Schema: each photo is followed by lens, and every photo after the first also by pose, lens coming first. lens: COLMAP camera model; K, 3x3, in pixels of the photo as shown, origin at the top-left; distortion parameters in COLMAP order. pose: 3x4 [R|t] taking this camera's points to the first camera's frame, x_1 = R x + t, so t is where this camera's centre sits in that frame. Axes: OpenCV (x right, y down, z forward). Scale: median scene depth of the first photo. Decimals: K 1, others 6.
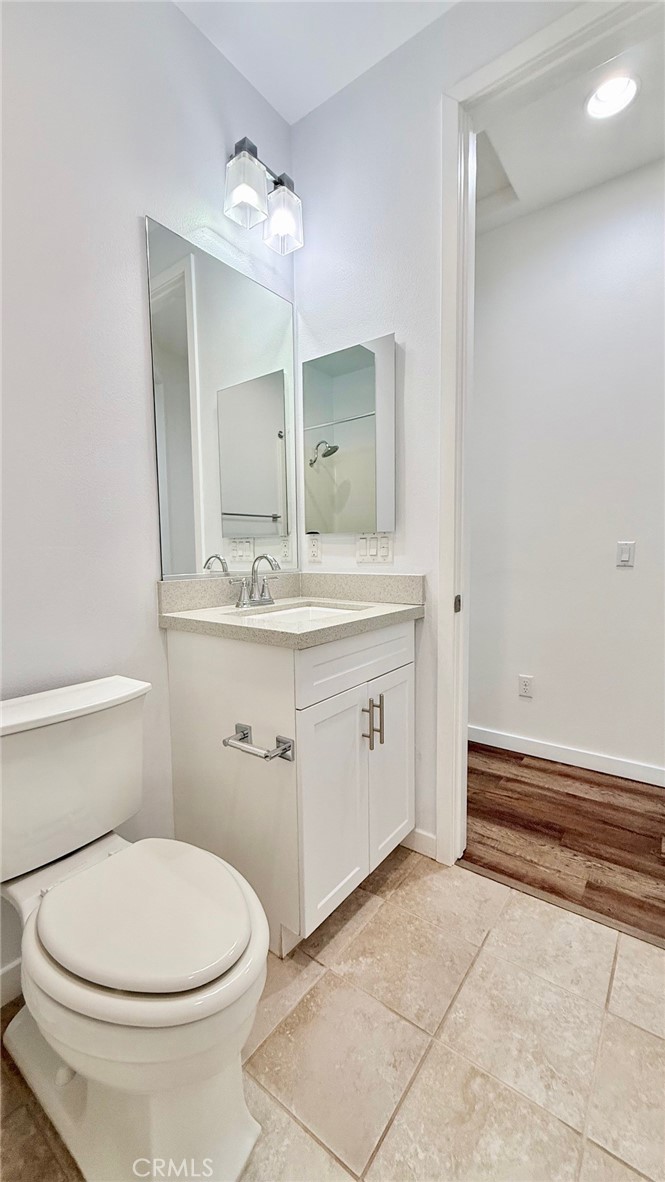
lens RADIAL K [[473.8, 0, 333.3], [0, 473.8, 589.7], [0, 0, 1]] dist [0.002065, 0.000404]
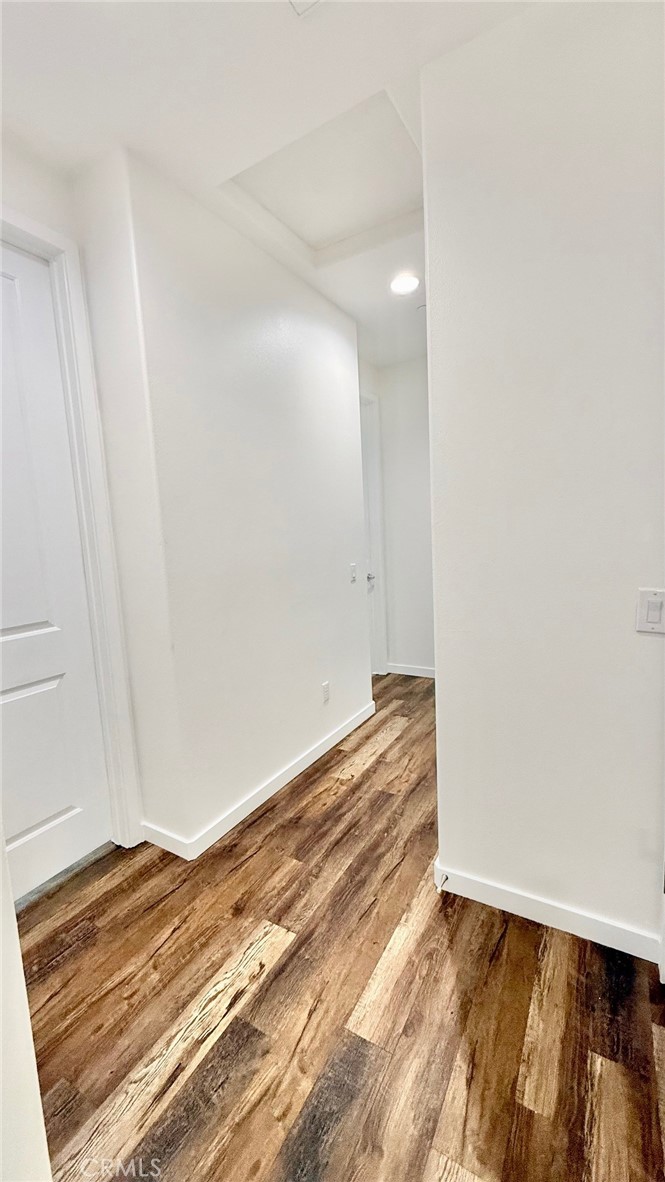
lens RADIAL K [[473.8, 0, 333.7], [0, 473.8, 591.6], [0, 0, 1]] dist [0.002065, 0.000404]
pose [[-0.110292, -0.108371, 0.987973, -0.800338], [0.135228, 0.983158, 0.122939, -0.200309], [-0.984657, 0.147161, -0.093779, 1.173193]]
